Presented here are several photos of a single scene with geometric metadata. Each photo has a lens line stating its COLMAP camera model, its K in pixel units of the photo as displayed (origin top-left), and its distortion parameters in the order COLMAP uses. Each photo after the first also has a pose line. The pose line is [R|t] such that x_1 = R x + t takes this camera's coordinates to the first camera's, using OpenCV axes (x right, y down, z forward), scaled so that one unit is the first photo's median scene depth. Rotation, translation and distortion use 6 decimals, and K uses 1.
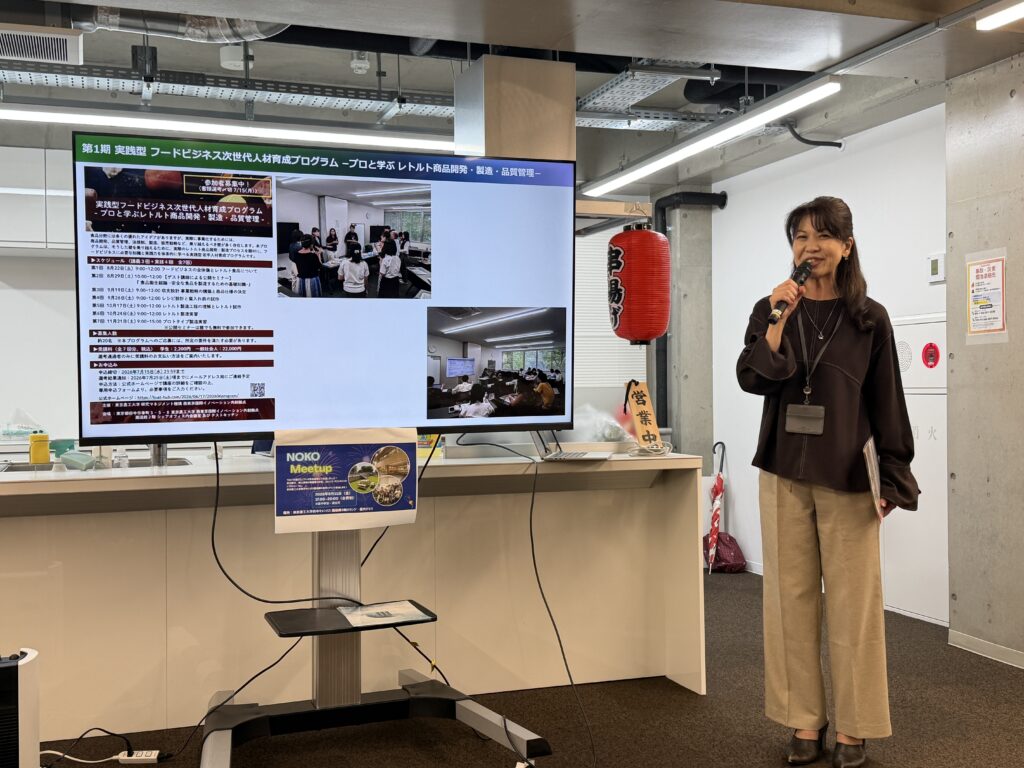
lens RADIAL K [[1145.4, 0, 489.4], [0, 1145.4, 386.1], [0, 0, 1]] dist [0.308948, -0.786630]
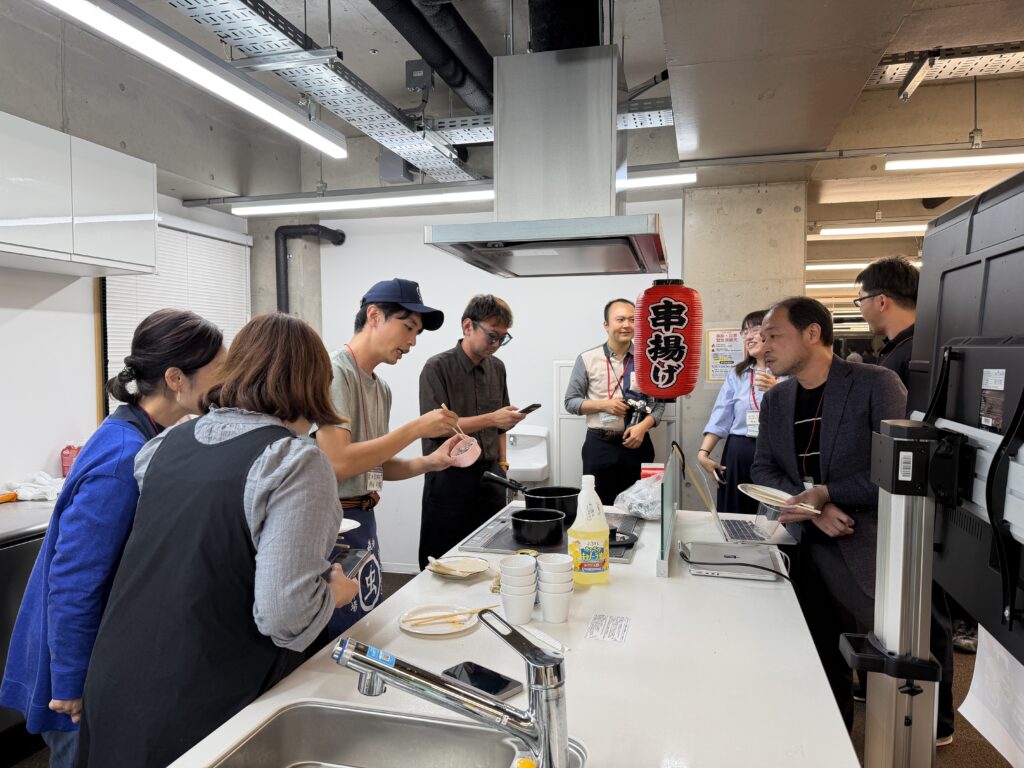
lens RADIAL K [[731.9, 0, 512.0], [0, 731.9, 384.0], [0, 0, 1]] dist [0.076312, -0.097234]
pose [[0.551518, -0.022145, 0.833869, -0.430483], [-0.003001, 0.999588, 0.028531, -0.065004], [-0.834157, -0.018238, 0.551225, 0.724614]]
